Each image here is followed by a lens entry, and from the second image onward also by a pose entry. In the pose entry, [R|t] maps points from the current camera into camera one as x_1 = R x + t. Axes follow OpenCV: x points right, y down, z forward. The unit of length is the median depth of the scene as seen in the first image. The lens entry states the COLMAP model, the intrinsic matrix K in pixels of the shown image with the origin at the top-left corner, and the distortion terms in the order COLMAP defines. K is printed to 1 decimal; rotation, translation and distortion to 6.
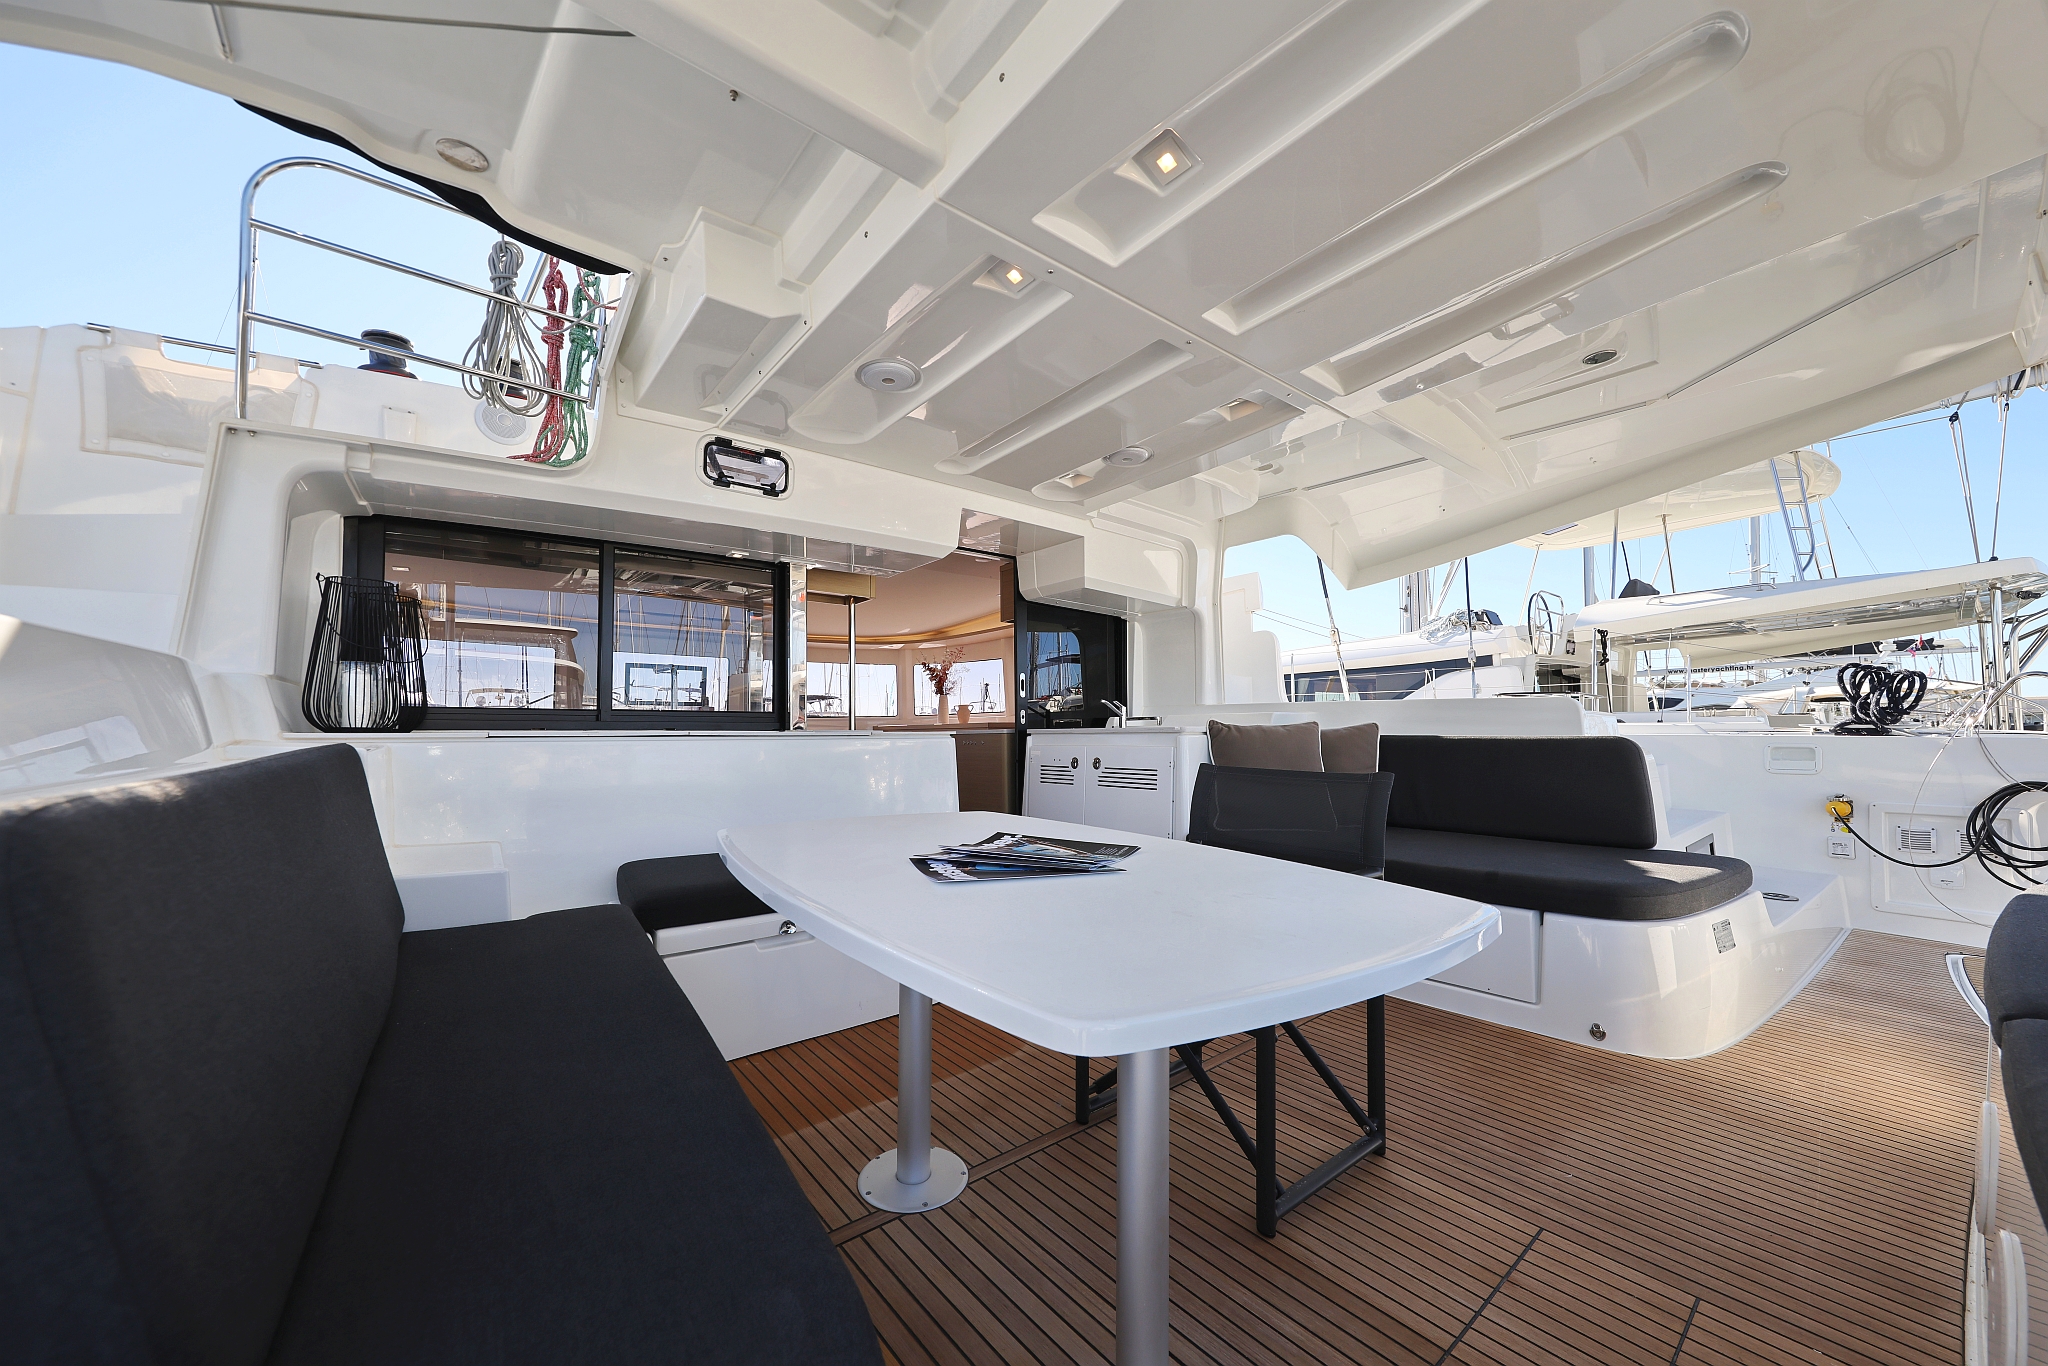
lens RADIAL K [[791.6, 0, 1028.3], [0, 791.6, 653.1], [0, 0, 1]] dist [0.003326, -0.000243]
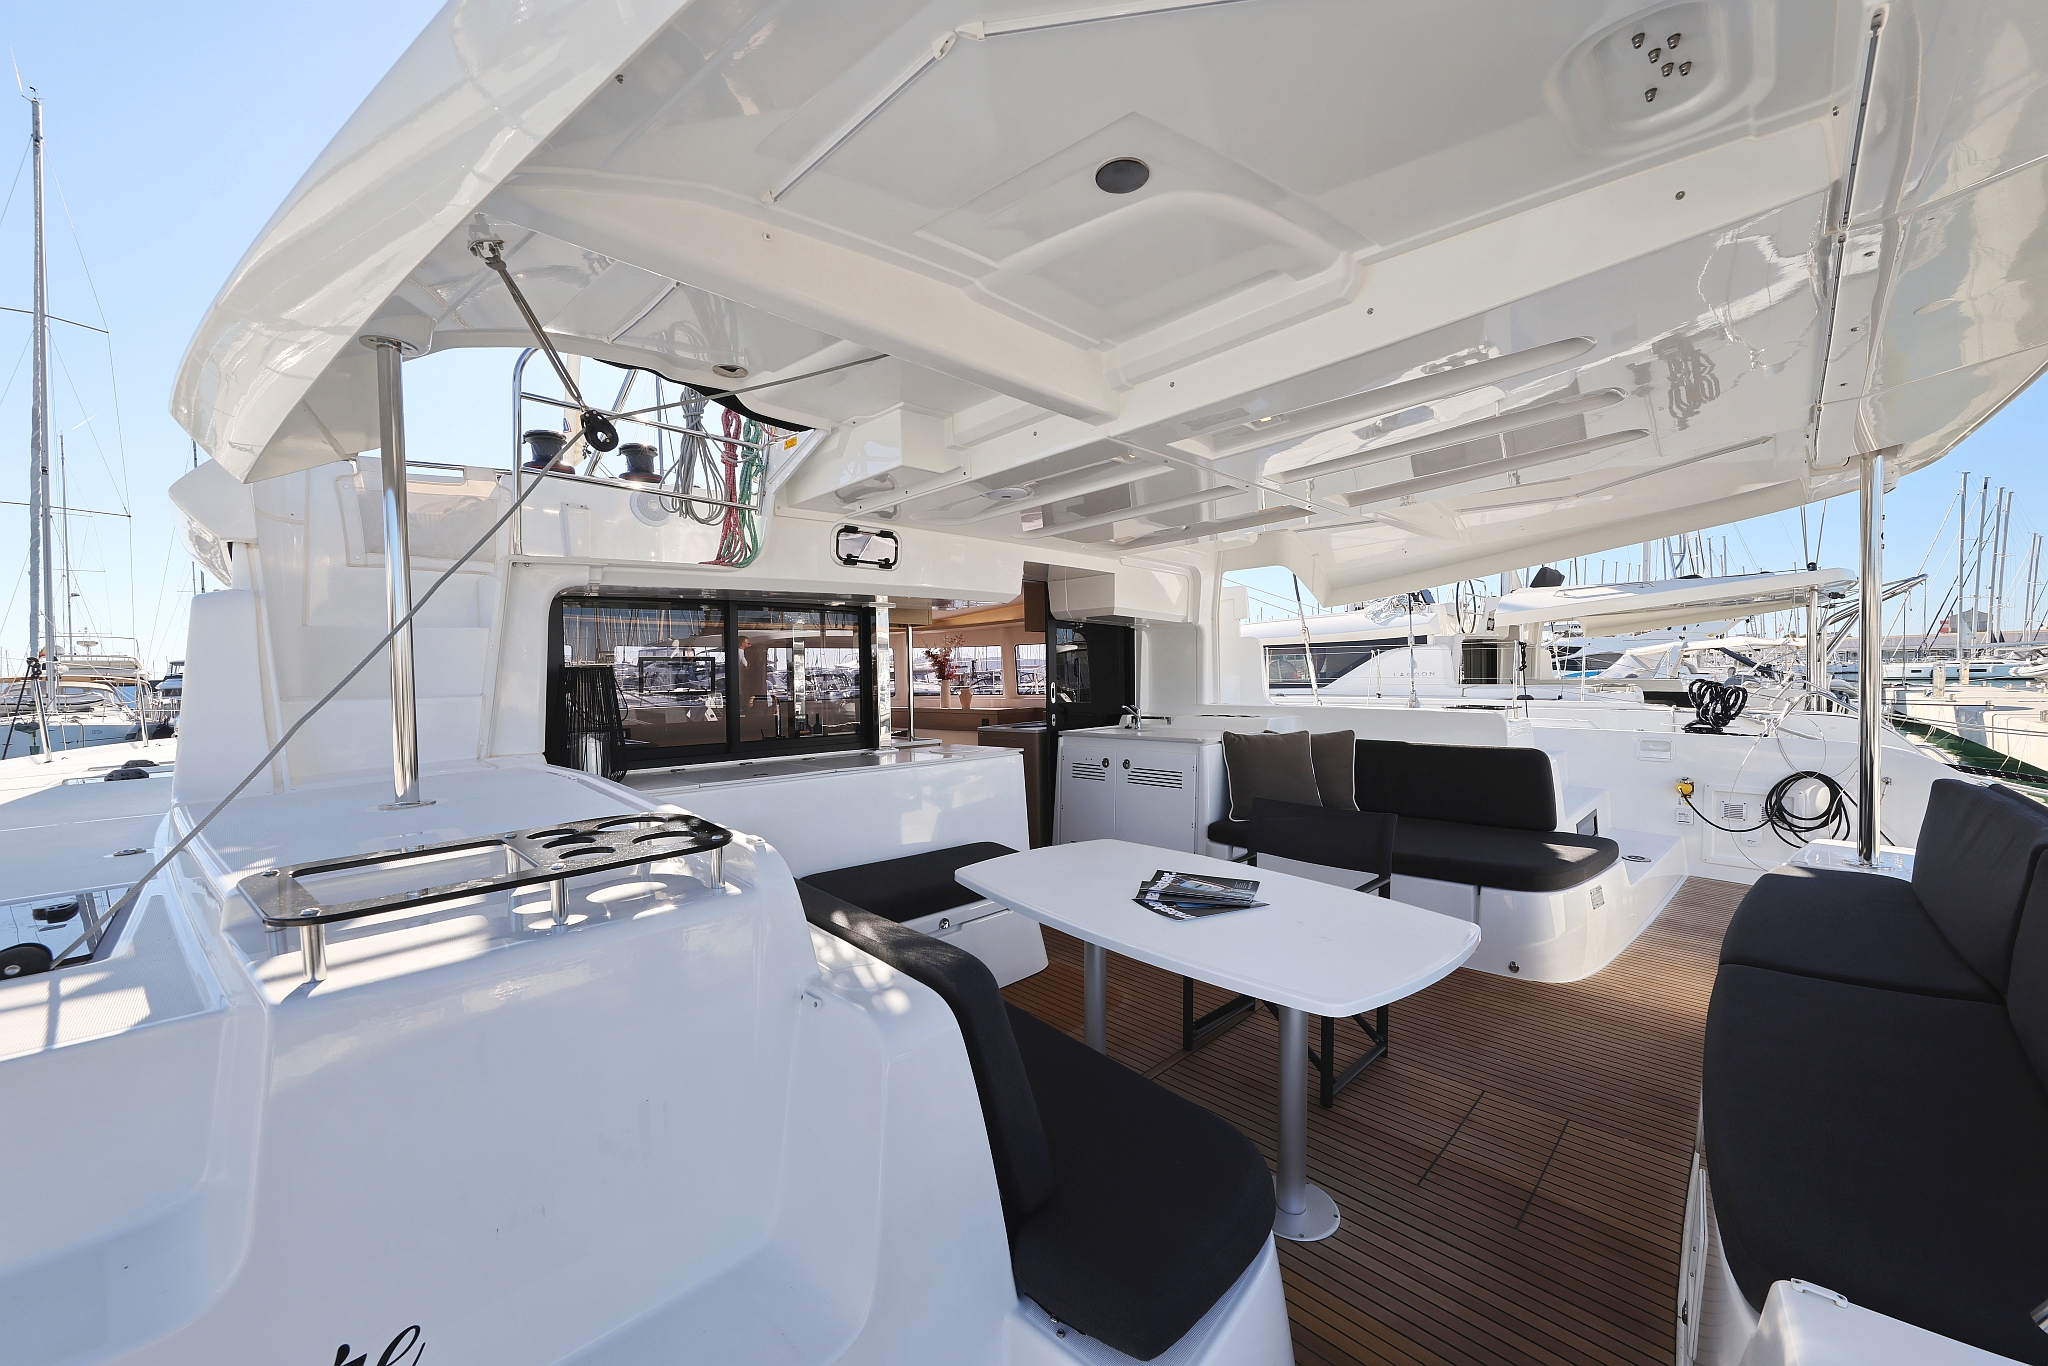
lens RADIAL K [[791.6, 0, 1052.2], [0, 791.6, 662.2], [0, 0, 1]] dist [0.003326, -0.000243]
pose [[0.994927, -0.015748, 0.099357, -0.194860], [0.008145, 0.997039, 0.076463, -0.147825], [-0.100267, -0.075266, 0.992110, -0.236542]]
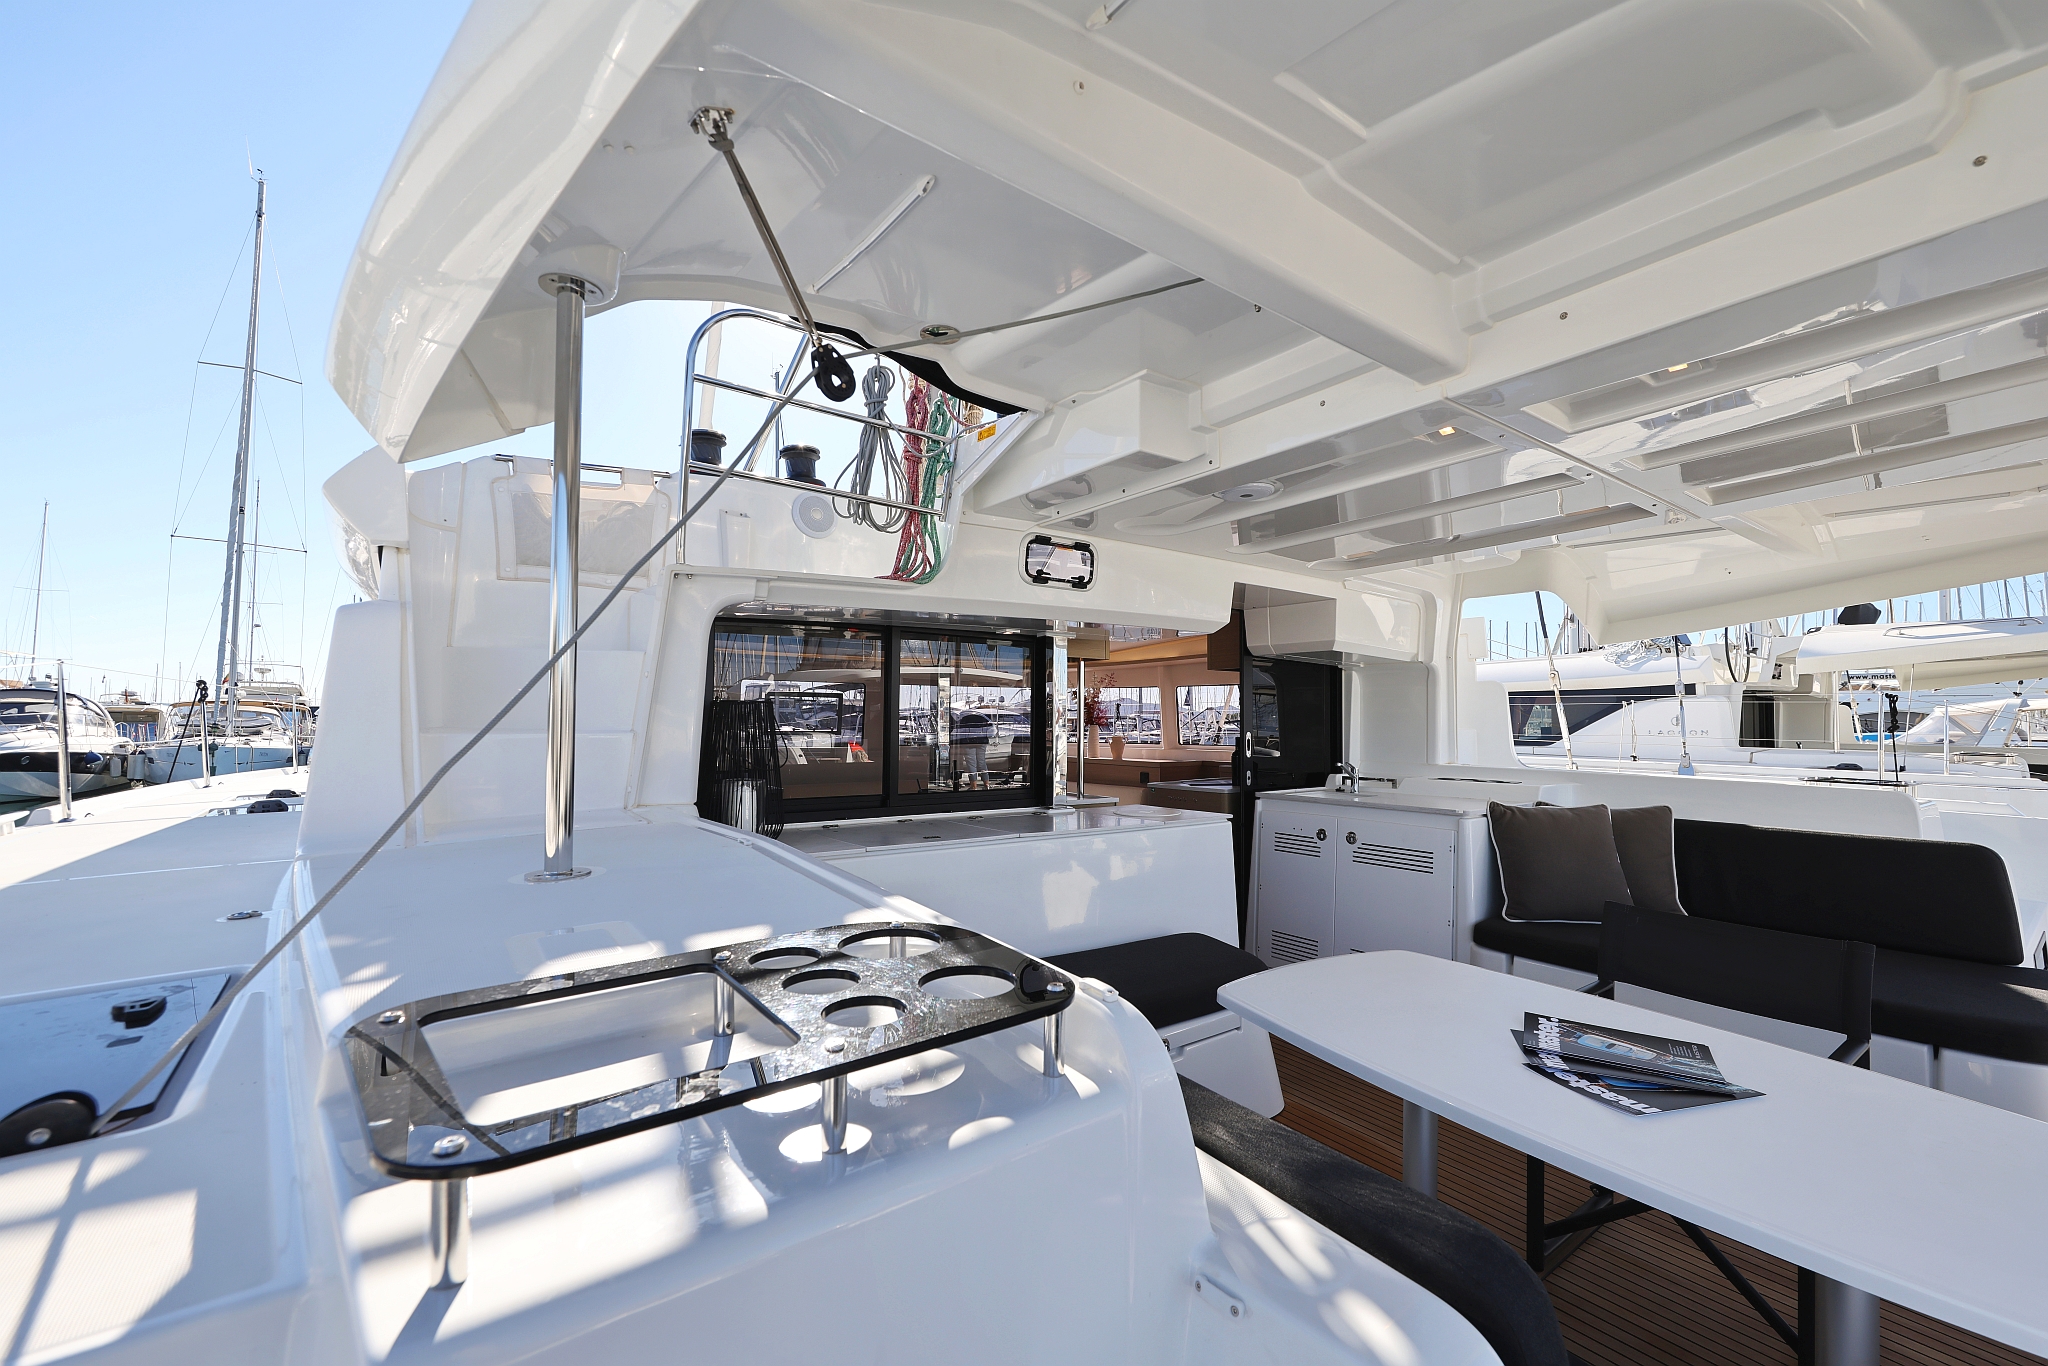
lens RADIAL K [[871.7, 0, 1051.6], [0, 871.7, 650.4], [0, 0, 1]] dist [0.002348, -0.000730]
pose [[0.998910, 0.003222, -0.046566, -0.309794], [-0.002677, 0.999927, 0.011777, -0.134853], [0.046600, -0.011639, 0.998846, -0.094499]]
